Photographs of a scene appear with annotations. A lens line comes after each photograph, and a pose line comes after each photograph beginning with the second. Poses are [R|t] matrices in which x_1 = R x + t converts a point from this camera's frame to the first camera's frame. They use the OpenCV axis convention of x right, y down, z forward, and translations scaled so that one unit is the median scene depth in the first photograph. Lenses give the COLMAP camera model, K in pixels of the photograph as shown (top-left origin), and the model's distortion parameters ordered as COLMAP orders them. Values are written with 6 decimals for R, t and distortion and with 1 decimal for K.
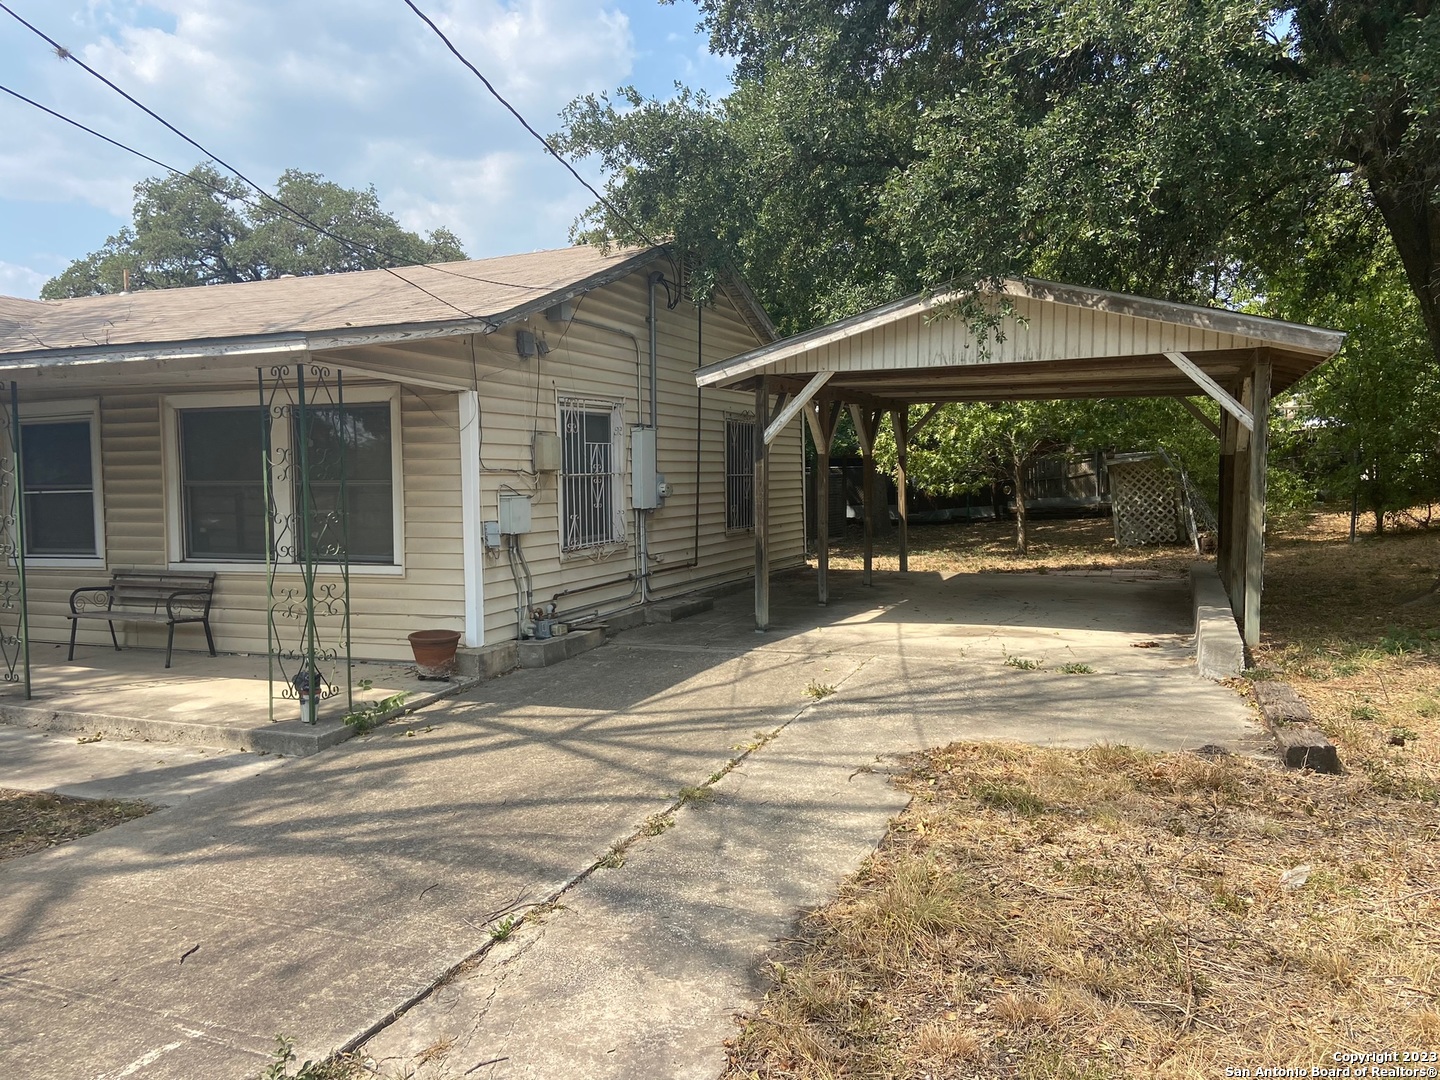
lens RADIAL K [[1079.1, 0, 711.5], [0, 1079.1, 558.1], [0, 0, 1]] dist [0.131525, -0.164773]
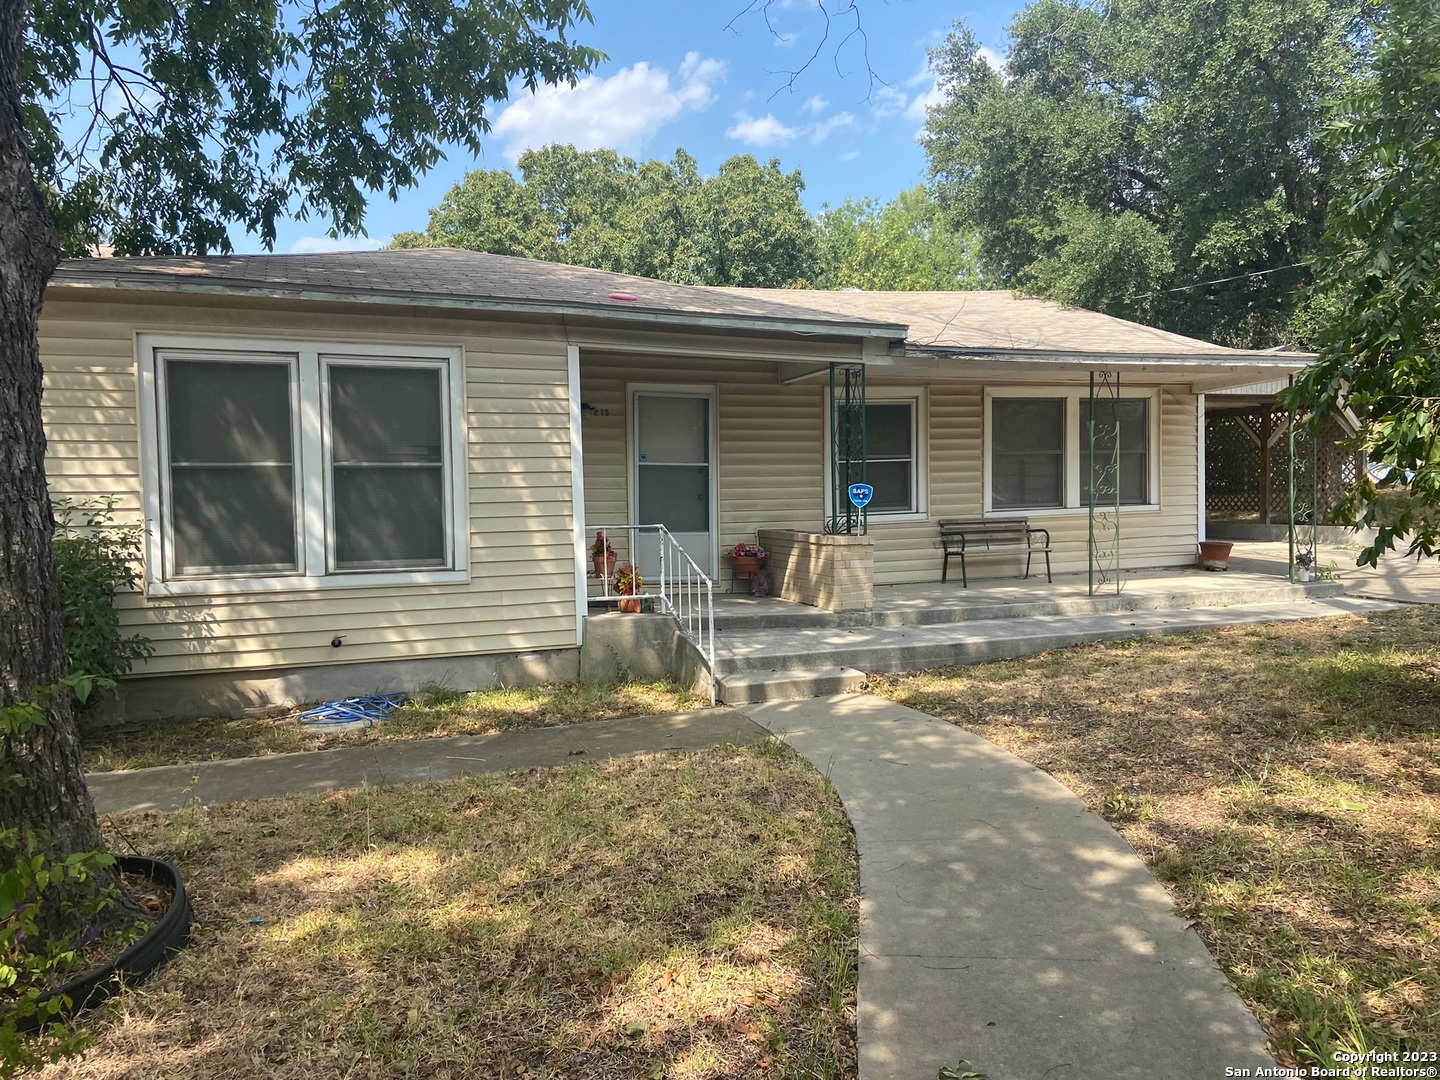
lens RADIAL K [[1077.6, 0, 713.8], [0, 1077.6, 551.7], [0, 0, 1]] dist [0.130209, -0.163068]
pose [[0.731386, -0.040639, 0.680752, -1.789480], [0.068041, 0.997591, -0.013549, 0.051959], [-0.678561, 0.056228, 0.732389, 0.289132]]
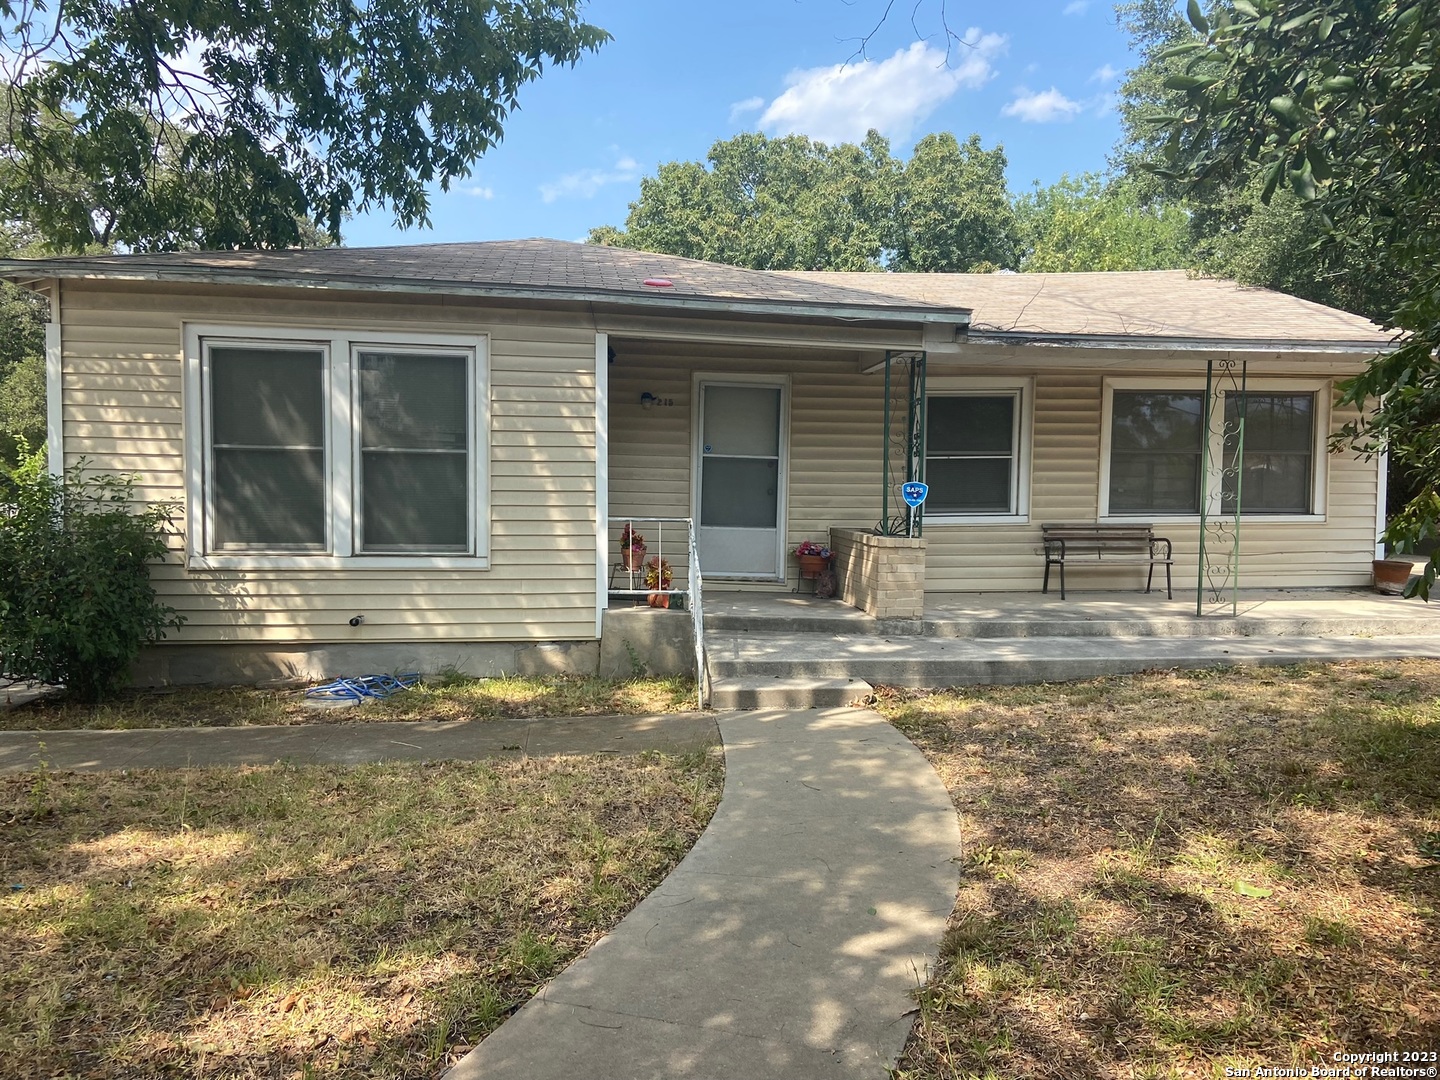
lens RADIAL K [[1079.1, 0, 711.5], [0, 1079.1, 558.1], [0, 0, 1]] dist [0.131525, -0.164773]
pose [[0.867037, -0.015041, 0.498017, -1.594022], [0.023691, 0.999658, -0.011055, 0.057080], [-0.497680, 0.021383, 0.867097, 0.196957]]
